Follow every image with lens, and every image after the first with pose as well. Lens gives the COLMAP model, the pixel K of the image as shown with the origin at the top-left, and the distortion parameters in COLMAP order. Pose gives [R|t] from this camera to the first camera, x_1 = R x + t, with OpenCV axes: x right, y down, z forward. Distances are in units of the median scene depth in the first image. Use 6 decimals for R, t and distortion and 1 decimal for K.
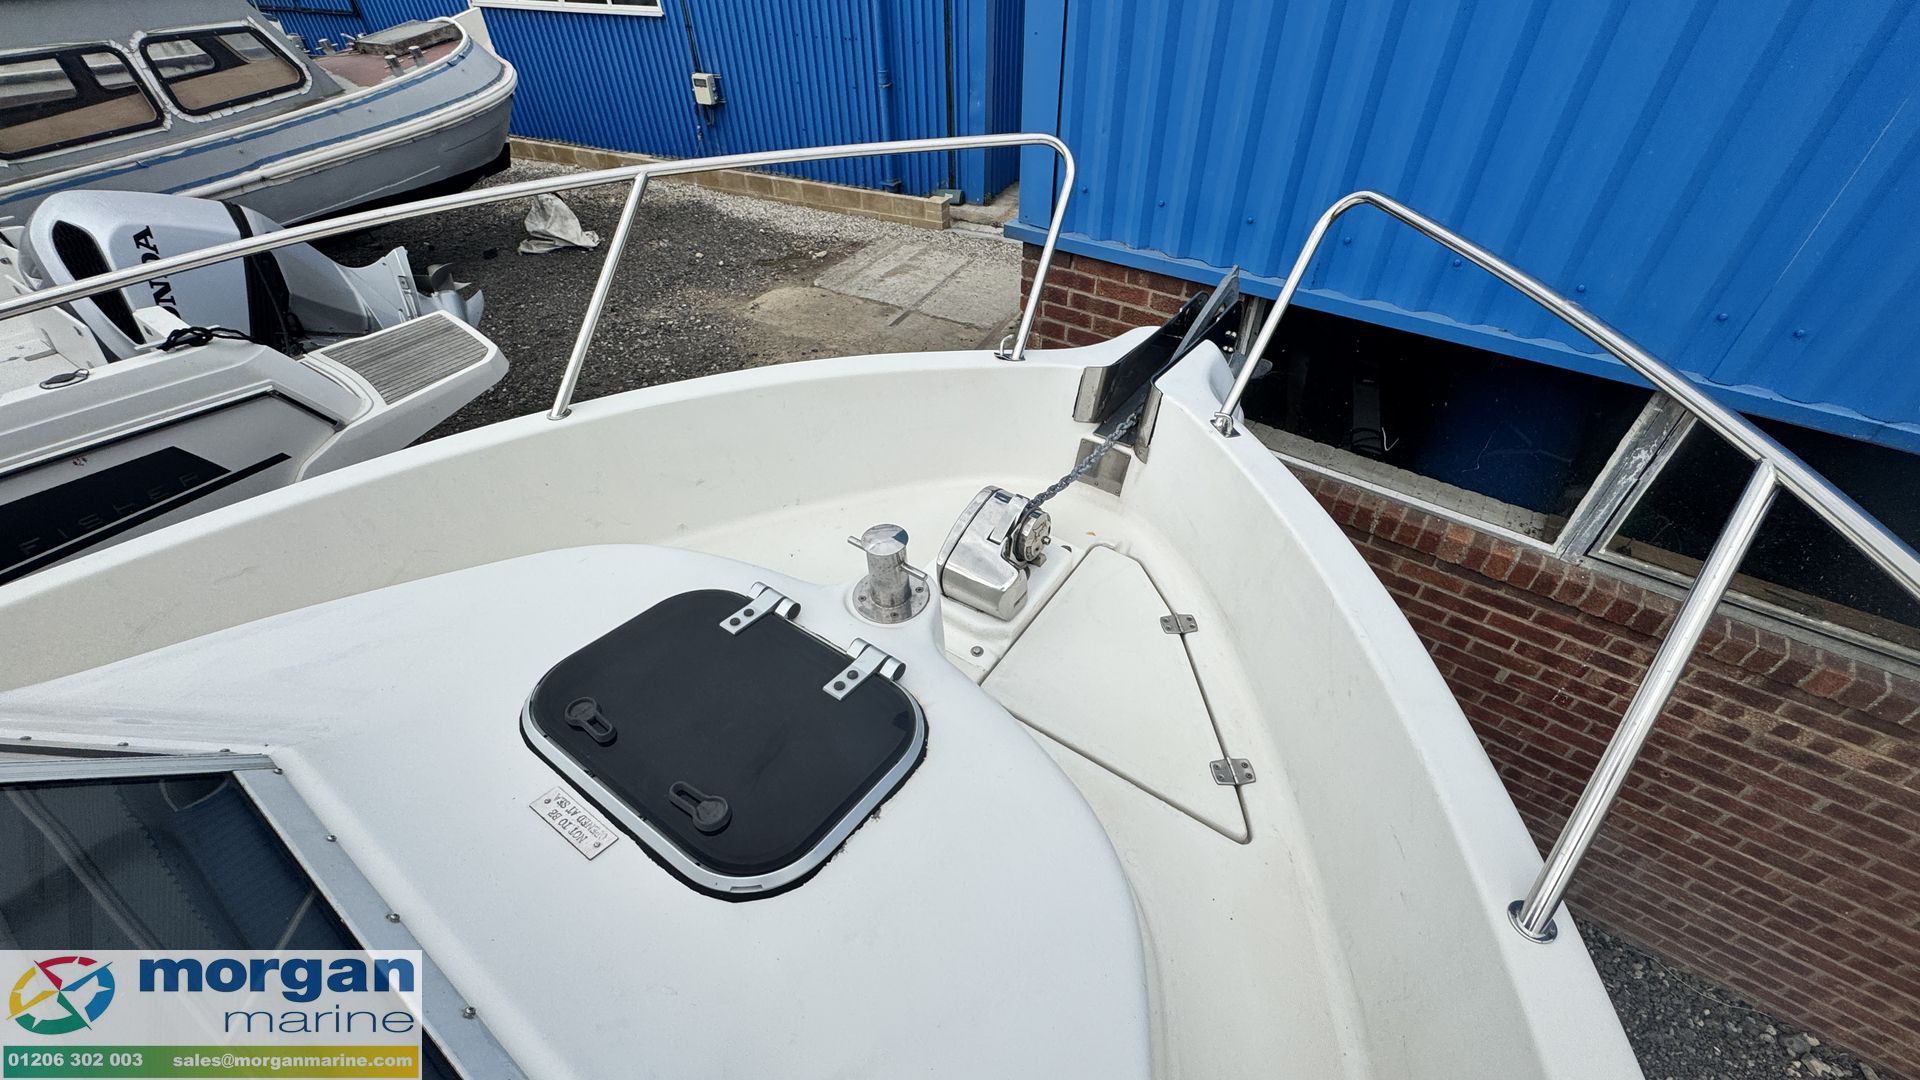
lens RADIAL K [[770.4, 0, 961.9], [0, 770.4, 530.5], [0, 0, 1]] dist [-0.001686, 0.000280]
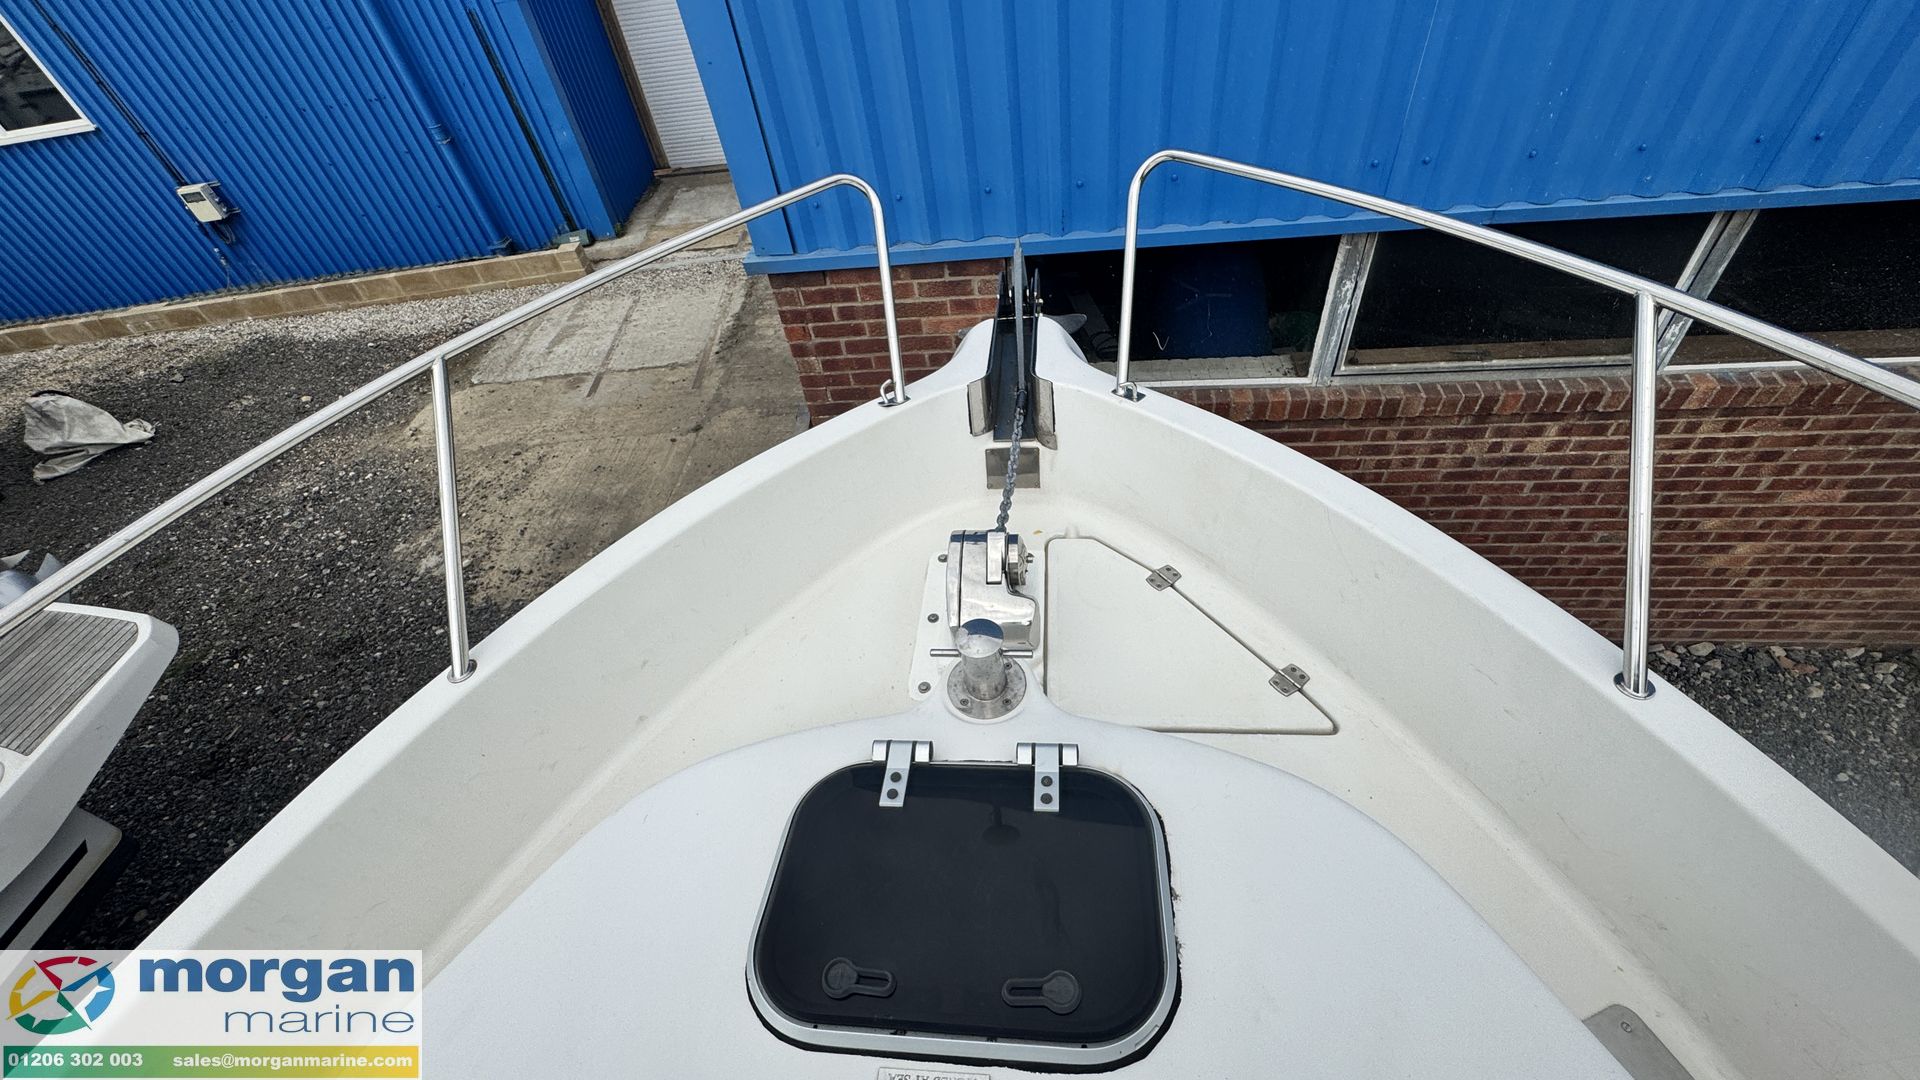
lens RADIAL K [[770.4, 0, 956.4], [0, 770.4, 528.6], [0, 0, 1]] dist [-0.001686, 0.000280]
pose [[0.860810, -0.410703, 0.300550, -0.168366], [0.402387, 0.910819, 0.092155, -0.100450], [-0.311595, 0.041610, 0.949304, 0.040629]]
